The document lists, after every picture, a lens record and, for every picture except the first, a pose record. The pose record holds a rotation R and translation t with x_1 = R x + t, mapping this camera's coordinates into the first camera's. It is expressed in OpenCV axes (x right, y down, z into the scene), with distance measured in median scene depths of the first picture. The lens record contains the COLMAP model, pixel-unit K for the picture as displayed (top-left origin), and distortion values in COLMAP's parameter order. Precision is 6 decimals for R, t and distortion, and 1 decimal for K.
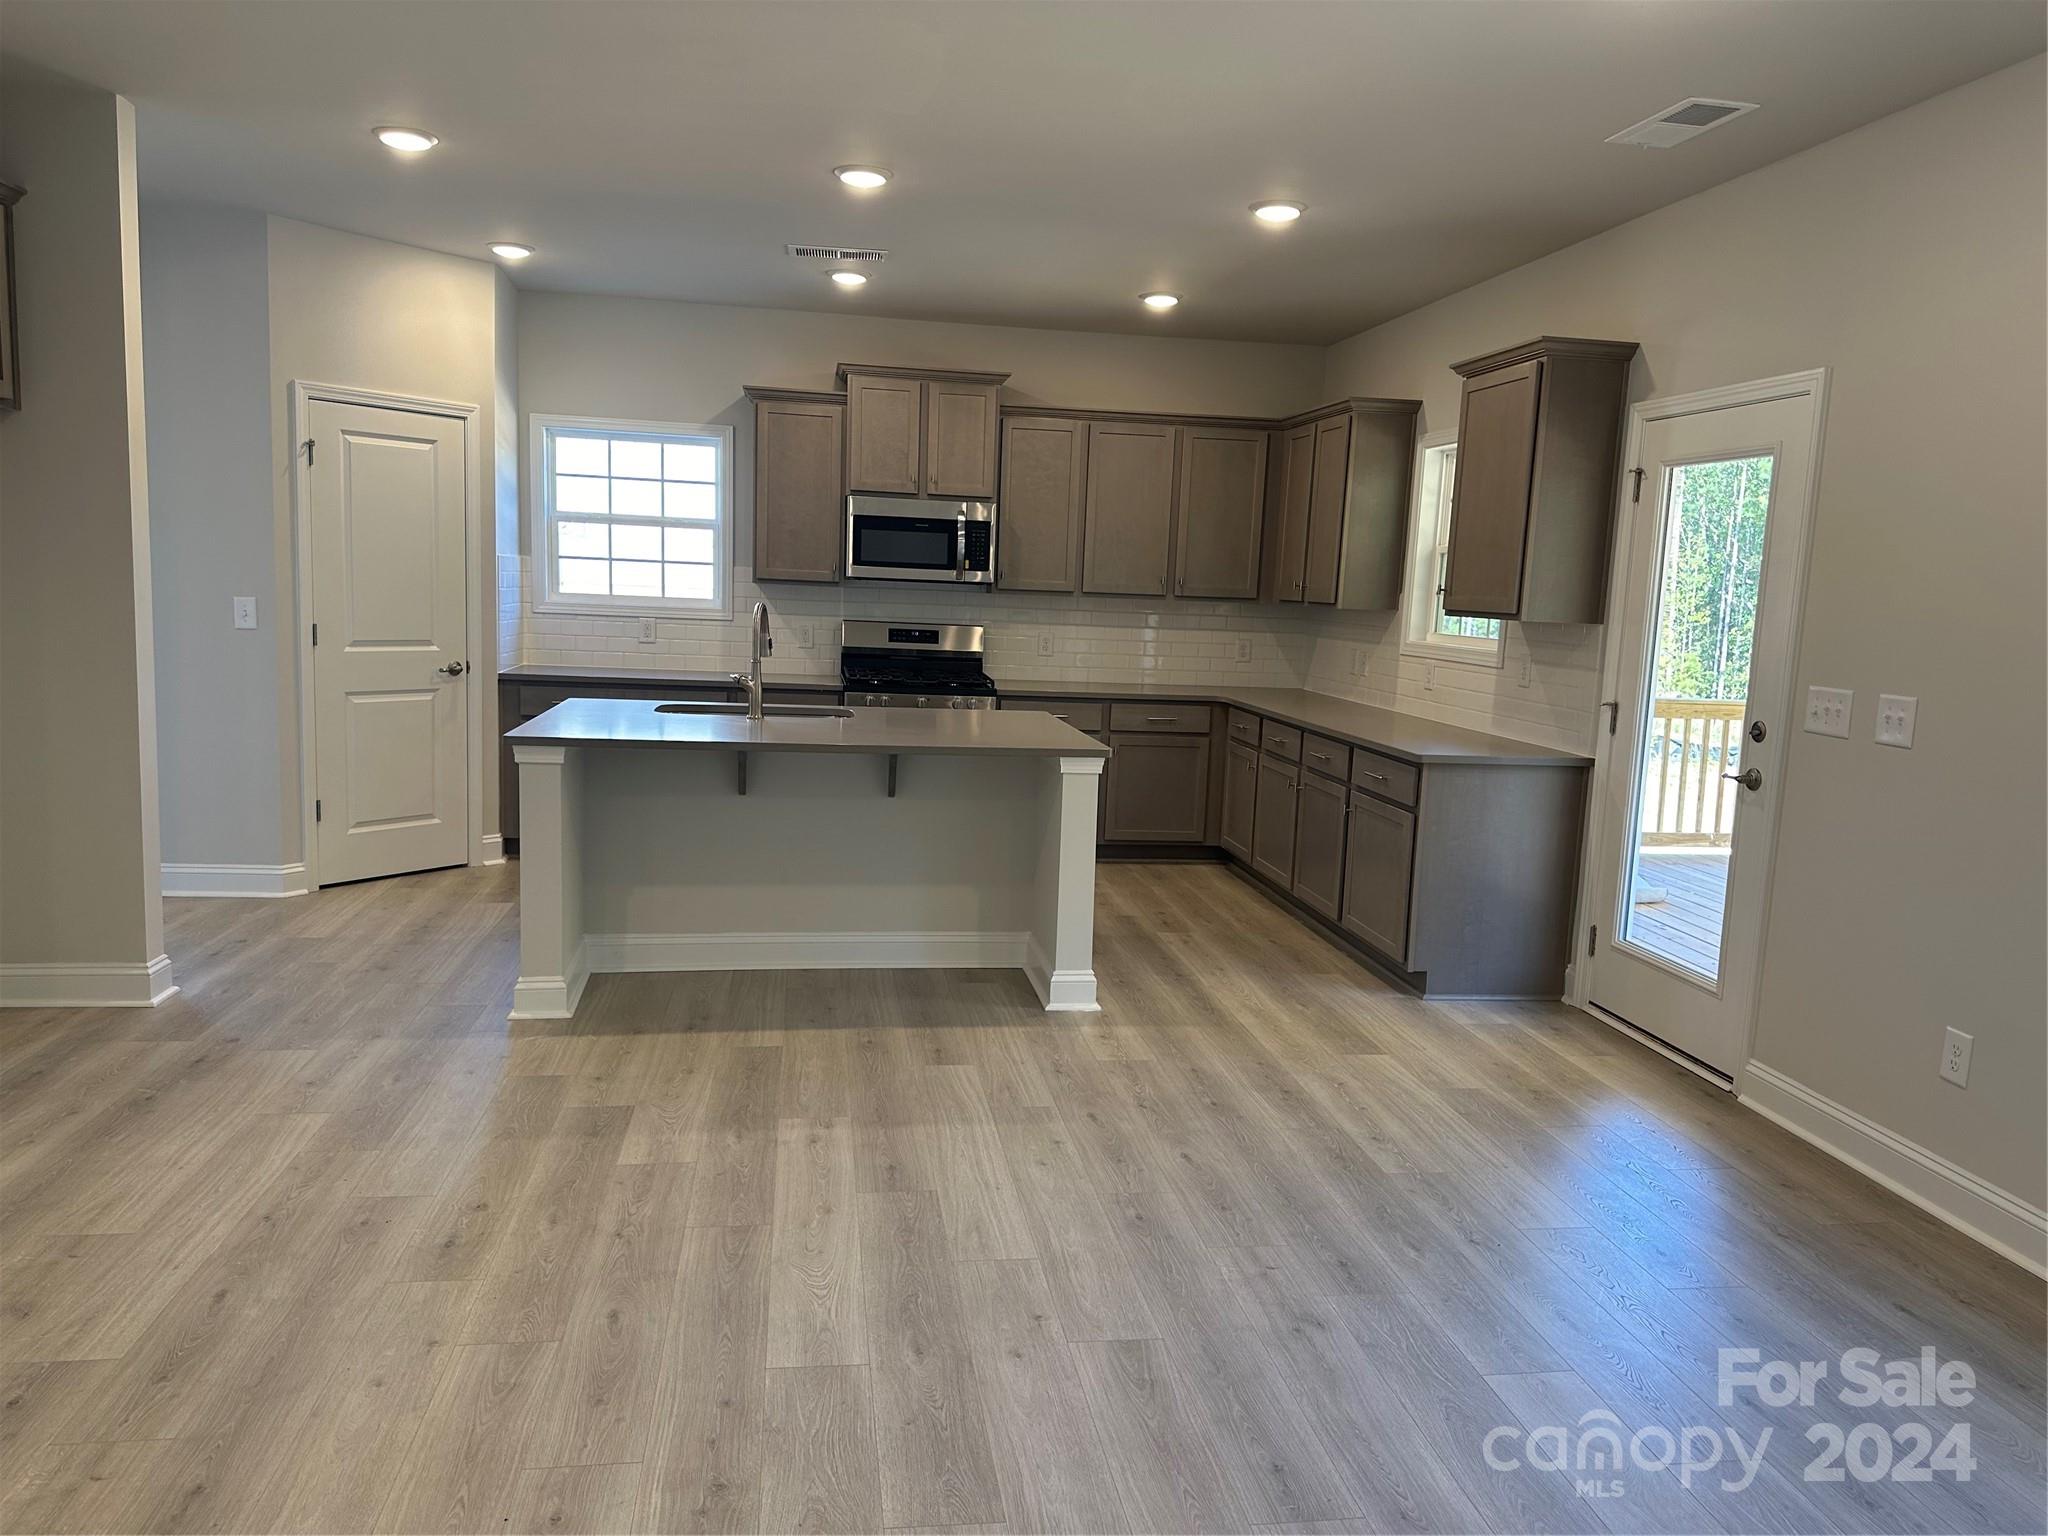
lens RADIAL K [[1448.5, 0, 1022.1], [0, 1448.5, 775.0], [0, 0, 1]] dist [0.071429, -0.075946]
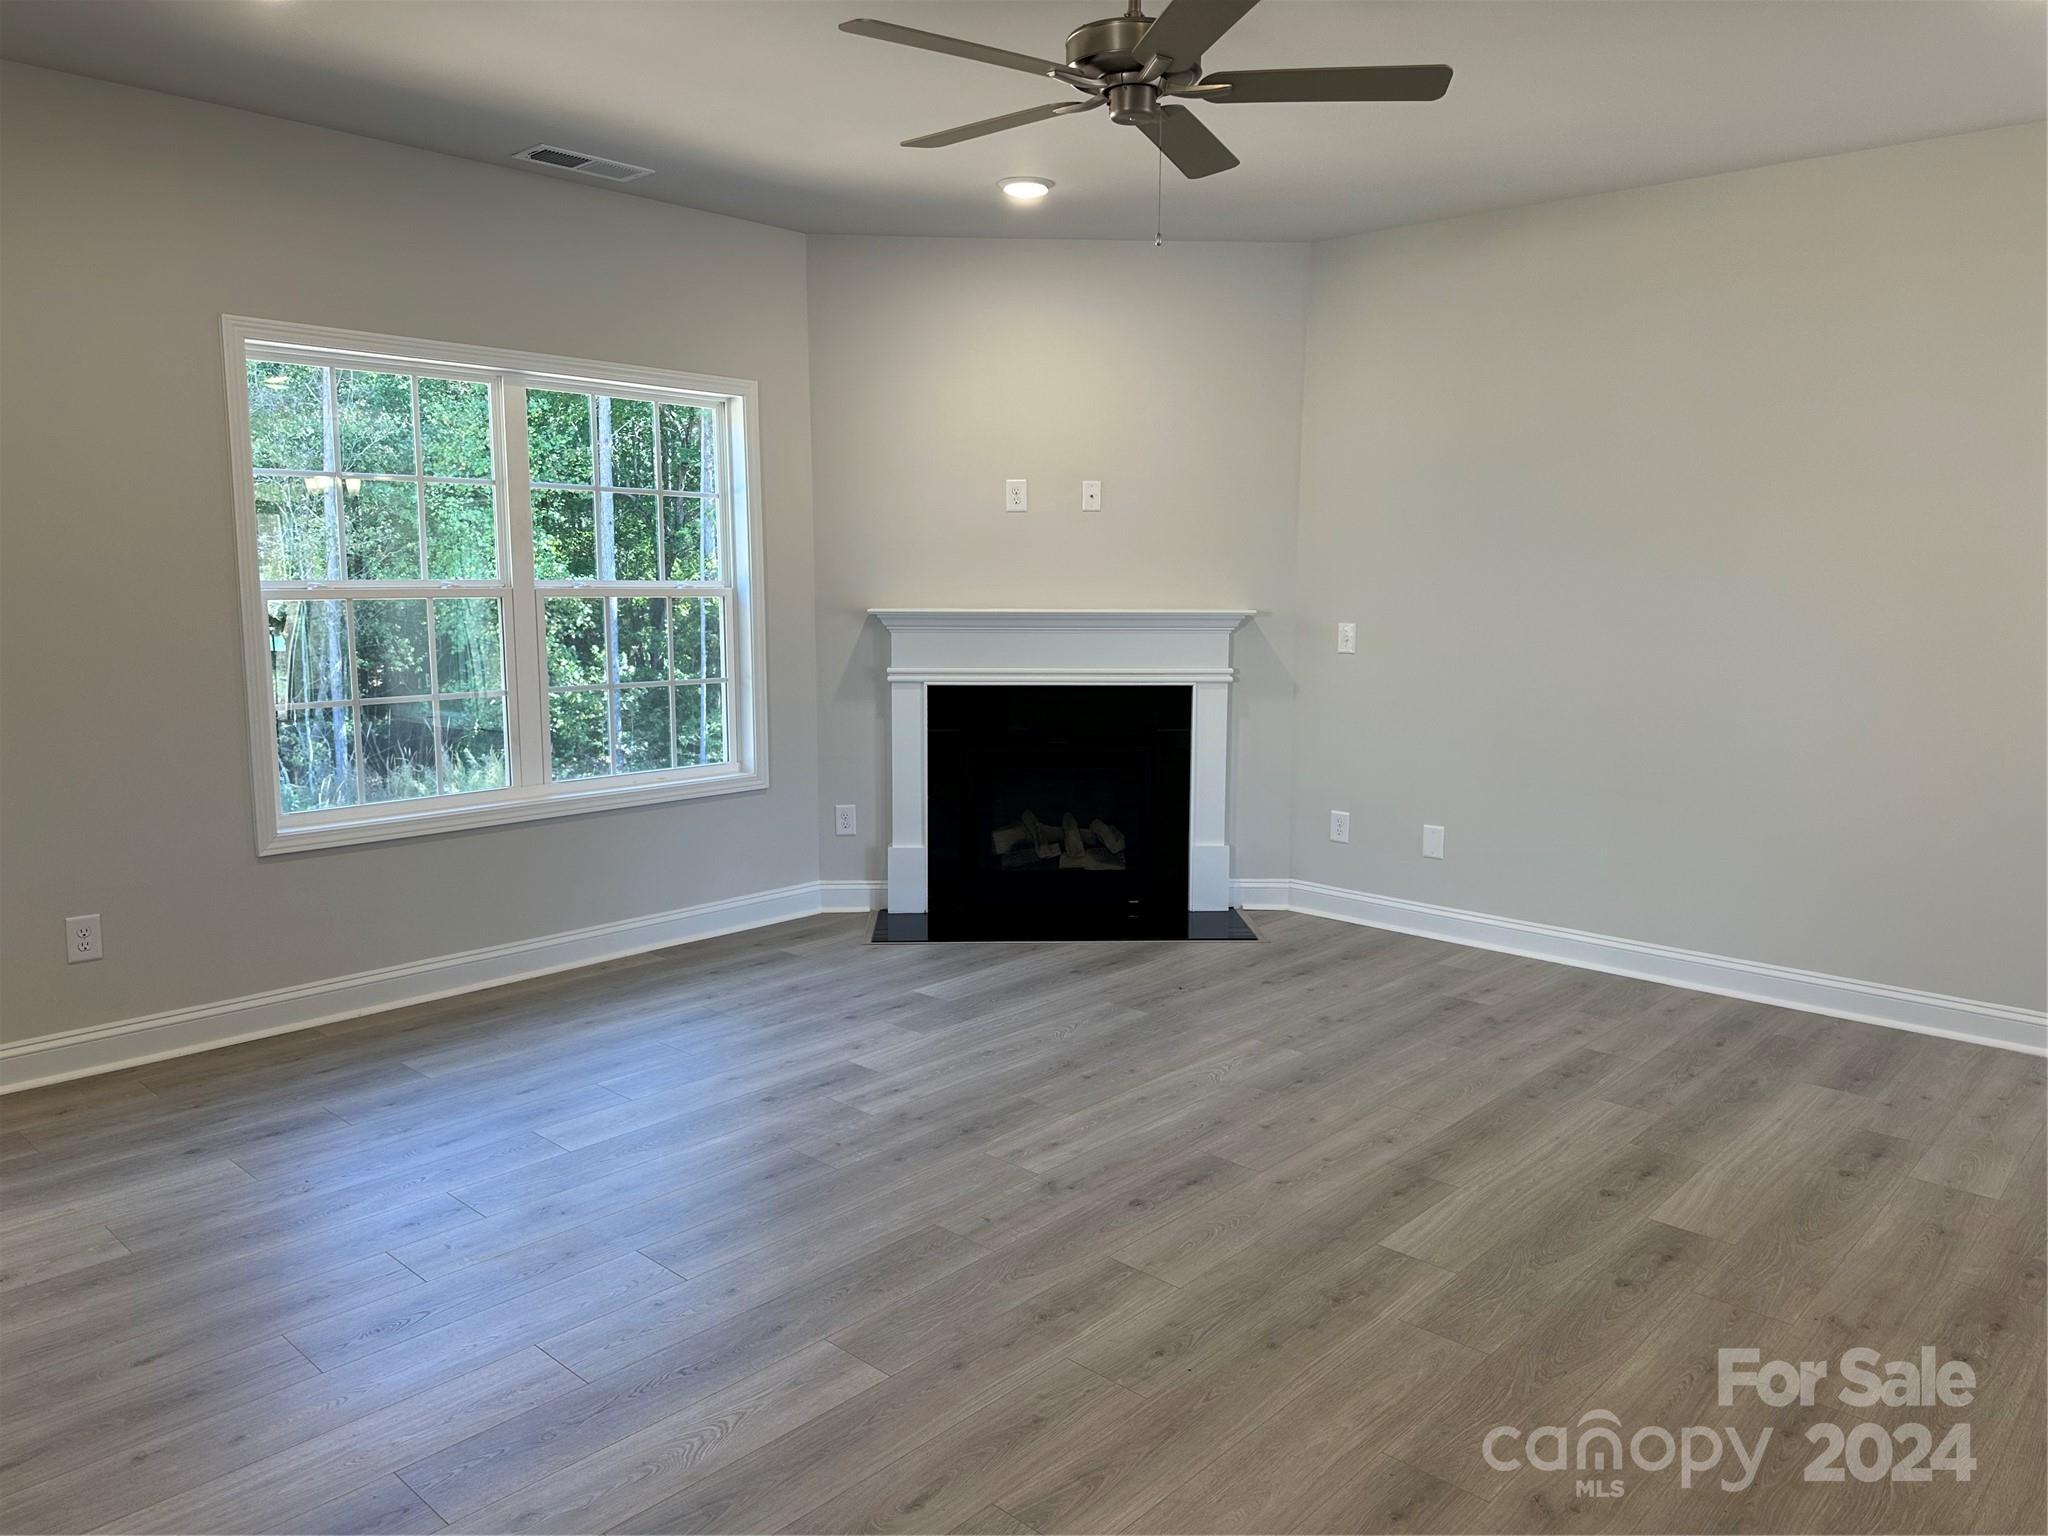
lens RADIAL K [[1438.4, 0, 1011.5], [0, 1438.4, 765.0], [0, 0, 1]] dist [0.128278, -0.196607]
pose [[-0.610766, -0.157637, 0.775961, -0.876926], [0.080301, 0.962599, 0.258758, -0.230879], [-0.787729, 0.220351, -0.575264, 1.335049]]
